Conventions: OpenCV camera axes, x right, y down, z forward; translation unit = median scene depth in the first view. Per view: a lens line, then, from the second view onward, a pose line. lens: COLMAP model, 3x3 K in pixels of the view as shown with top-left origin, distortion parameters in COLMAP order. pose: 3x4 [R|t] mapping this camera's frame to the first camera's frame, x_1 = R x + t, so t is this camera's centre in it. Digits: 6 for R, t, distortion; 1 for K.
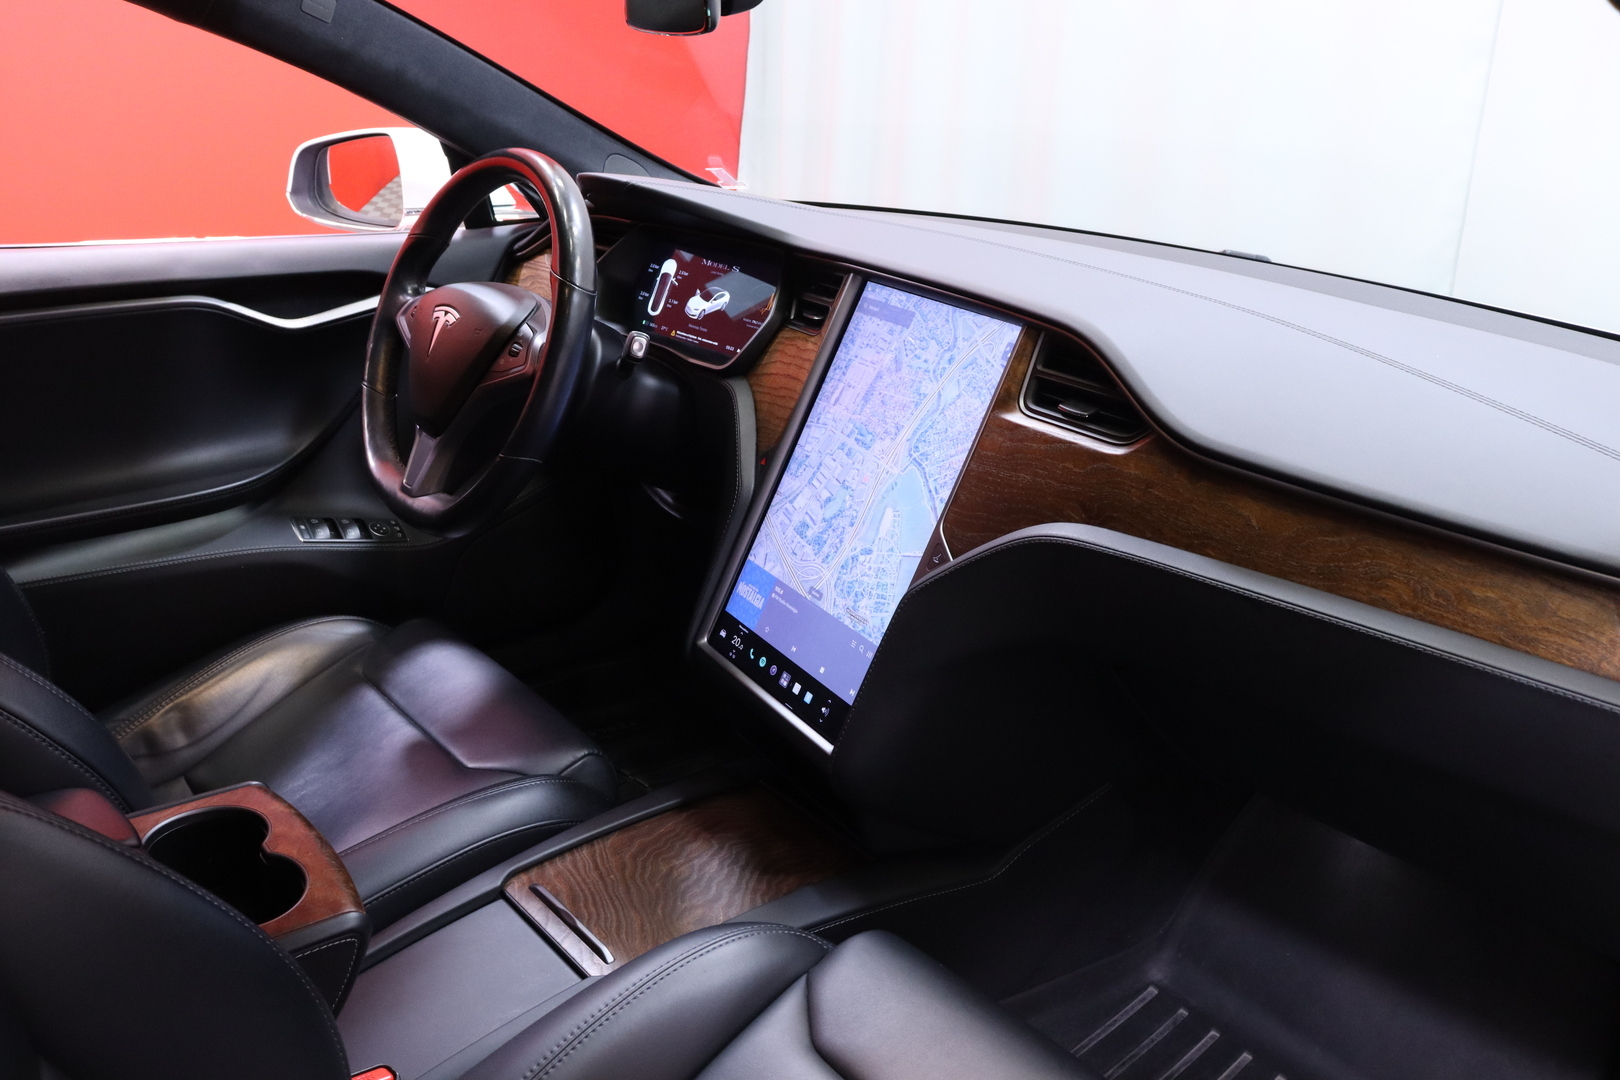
lens RADIAL K [[1347.3, 0, 803.0], [0, 1347.3, 539.9], [0, 0, 1]] dist [-0.062048, 0.007227]
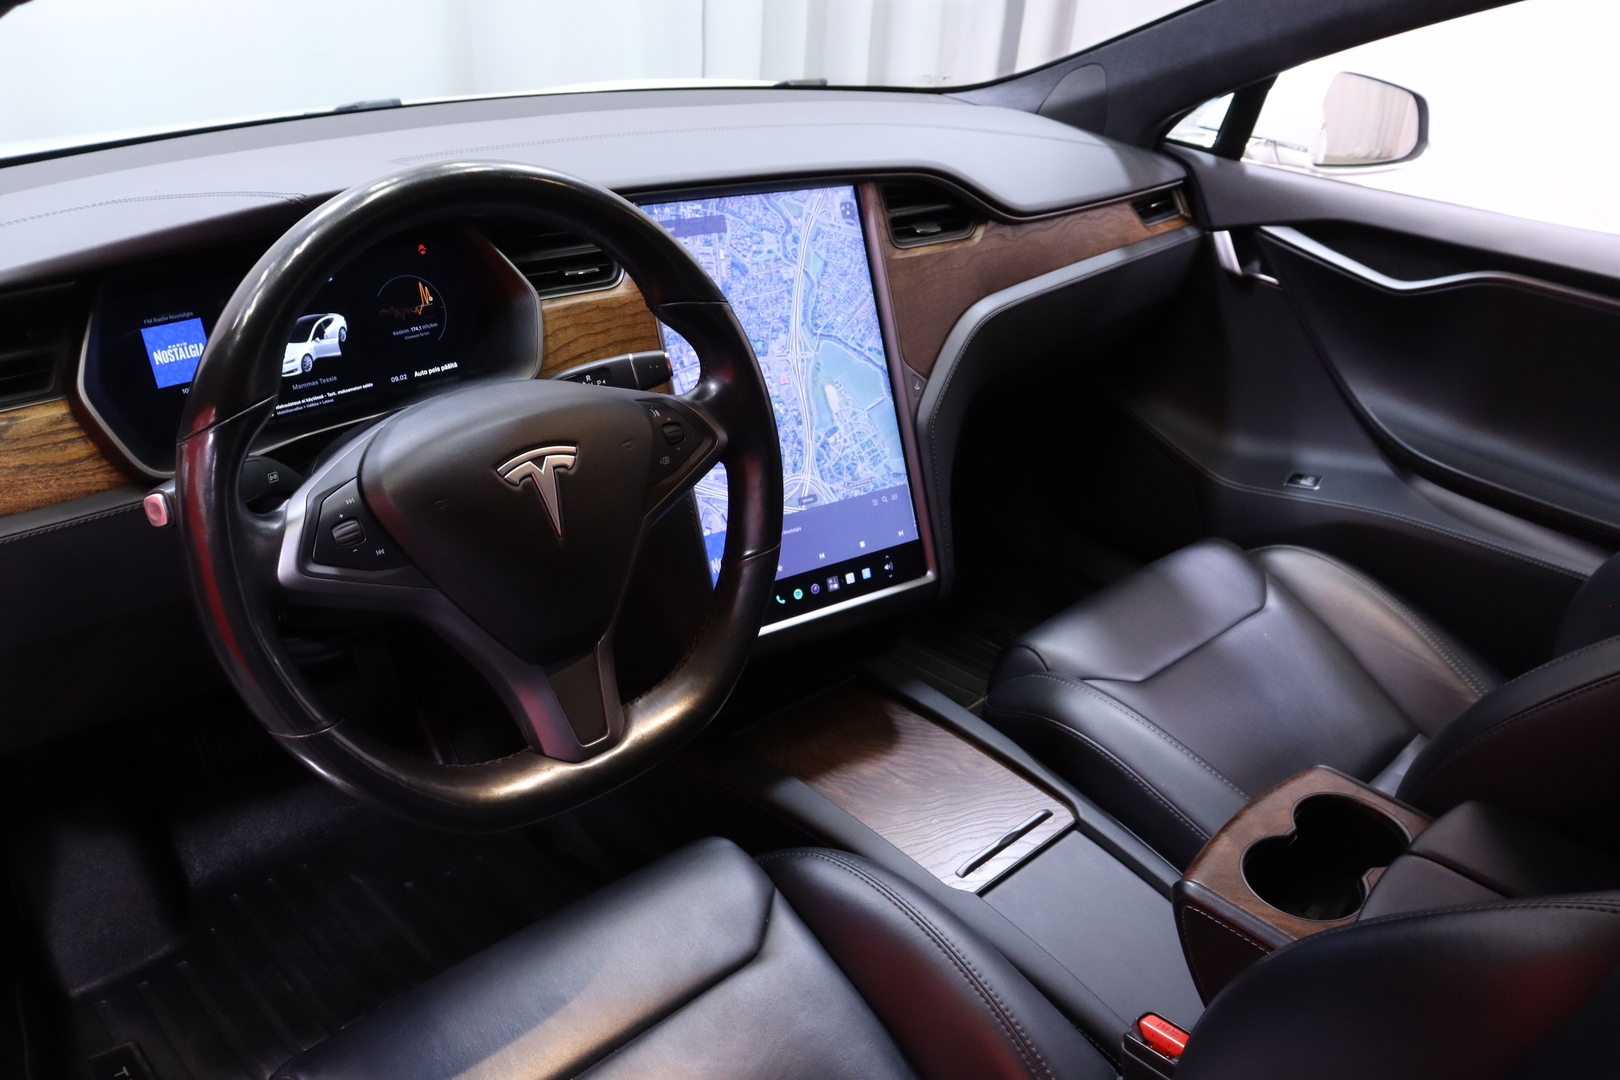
lens RADIAL K [[1347.3, 0, 802.7], [0, 1347.3, 532.2], [0, 0, 1]] dist [-0.062048, 0.007227]
pose [[-0.099322, -0.481239, 0.870945, -0.921202], [0.281594, 0.825899, 0.488462, -0.454741], [-0.954379, 0.293768, 0.053484, 0.985611]]
